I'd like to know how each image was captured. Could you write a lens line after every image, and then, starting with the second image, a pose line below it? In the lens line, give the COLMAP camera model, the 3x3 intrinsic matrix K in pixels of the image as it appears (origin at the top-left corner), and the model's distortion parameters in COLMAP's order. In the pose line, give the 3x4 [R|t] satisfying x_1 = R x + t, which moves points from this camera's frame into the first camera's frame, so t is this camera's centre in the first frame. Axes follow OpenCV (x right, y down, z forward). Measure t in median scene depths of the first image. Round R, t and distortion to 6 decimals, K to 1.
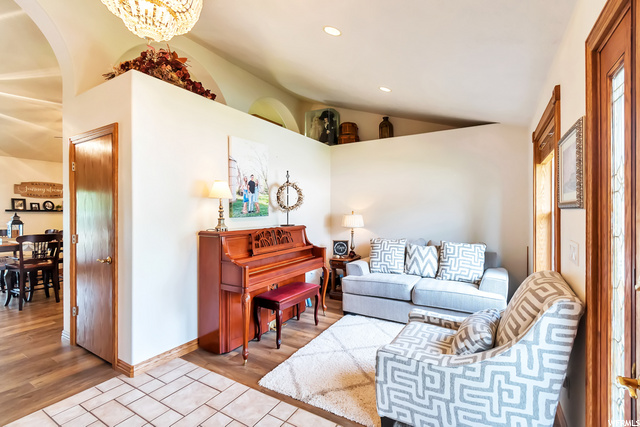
lens RADIAL K [[286.0, 0, 322.2], [0, 286.0, 213.8], [0, 0, 1]] dist [0.002188, -0.001702]
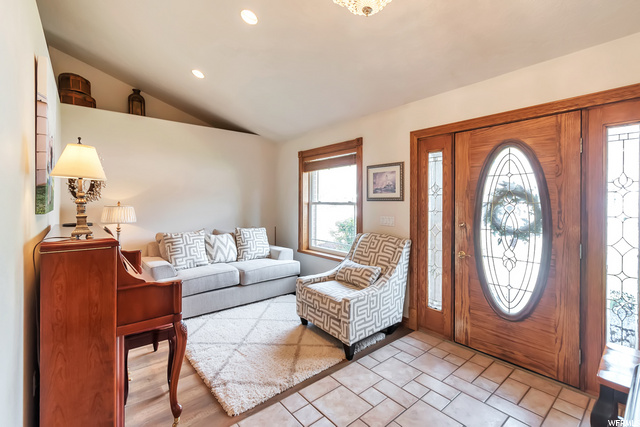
lens RADIAL K [[286.0, 0, 318.7], [0, 286.0, 203.7], [0, 0, 1]] dist [0.002188, -0.001702]
pose [[0.343979, -0.003931, 0.938969, -0.878504], [0.006637, 0.999976, 0.001755, -0.003403], [-0.938954, 0.005628, 0.343997, 0.484673]]
